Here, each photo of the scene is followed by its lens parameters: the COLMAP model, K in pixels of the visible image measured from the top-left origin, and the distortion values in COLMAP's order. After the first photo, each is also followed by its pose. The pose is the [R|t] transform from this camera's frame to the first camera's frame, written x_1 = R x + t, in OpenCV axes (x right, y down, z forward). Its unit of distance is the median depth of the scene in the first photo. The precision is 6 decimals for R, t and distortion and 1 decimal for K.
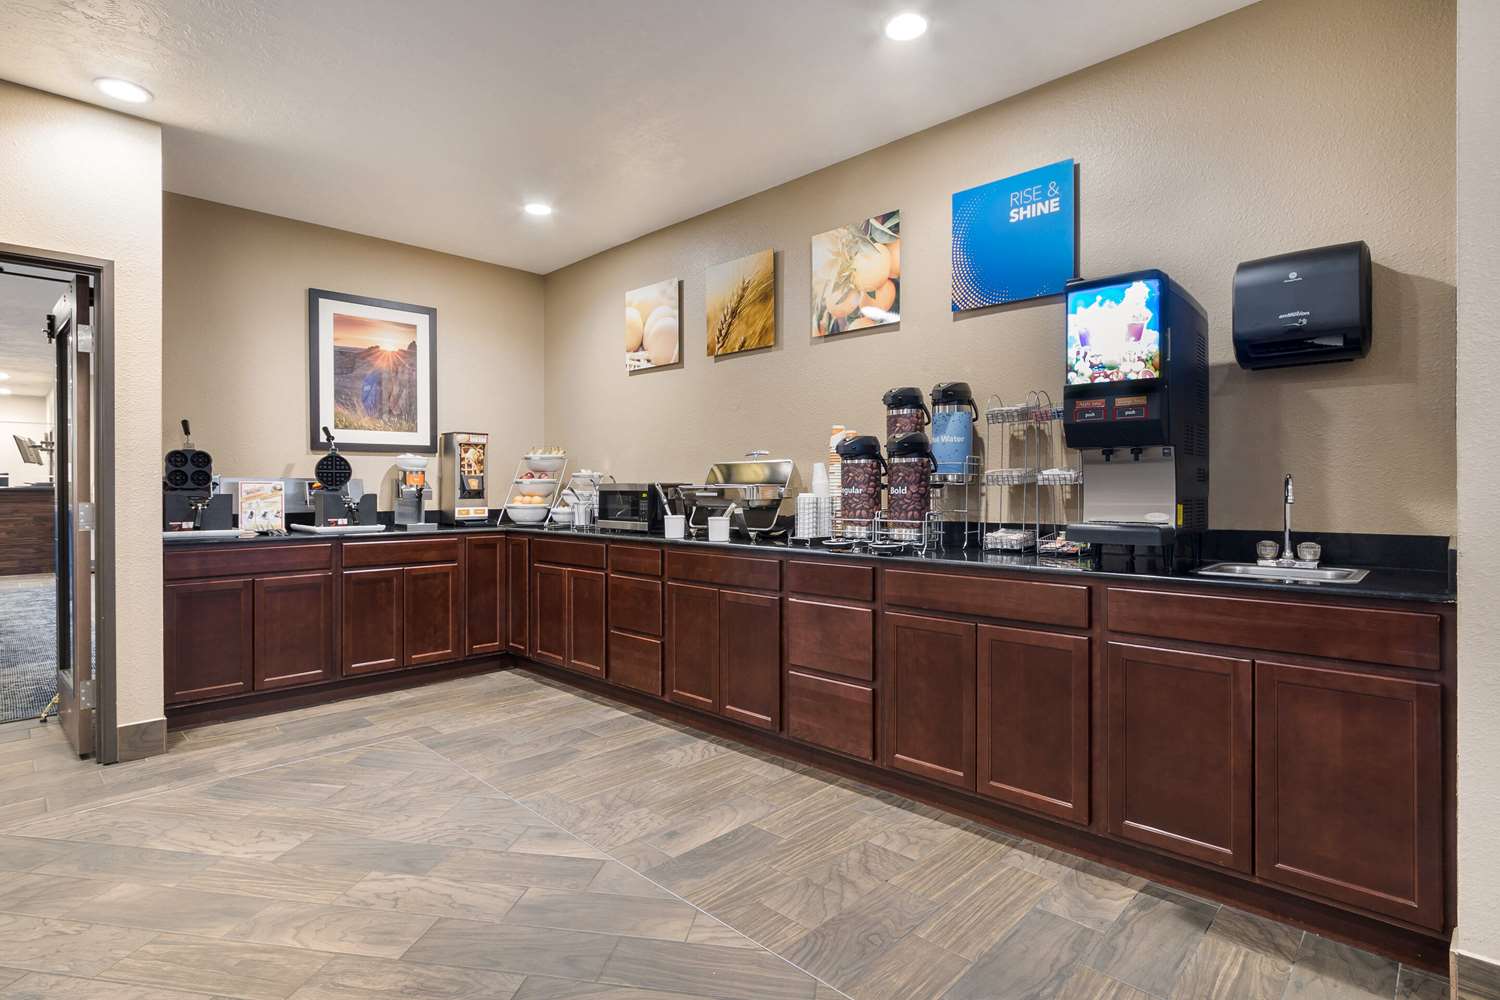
lens RADIAL K [[749.2, 0, 749.0], [0, 749.2, 485.1], [0, 0, 1]] dist [-0.002706, -0.000202]
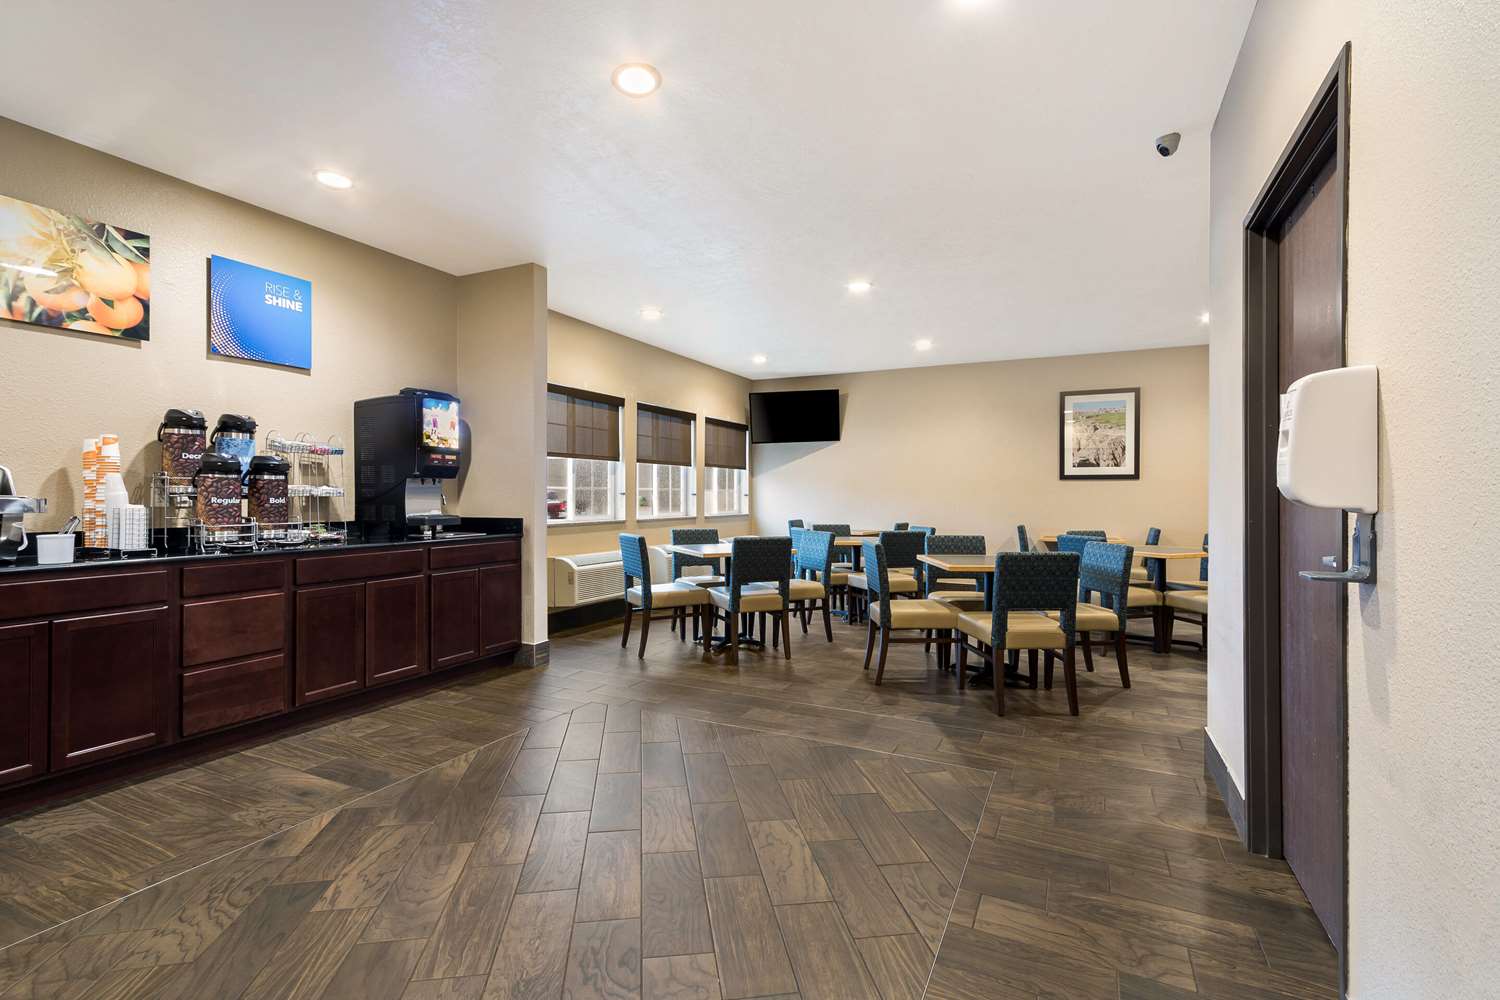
lens RADIAL K [[749.2, 0, 749.0], [0, 749.2, 485.1], [0, 0, 1]] dist [-0.002706, -0.000202]
pose [[-0.328850, 0.014008, 0.944278, -1.303122], [-0.002643, 0.999872, -0.015753, -0.001245], [-0.944379, -0.007676, -0.328771, 0.658719]]
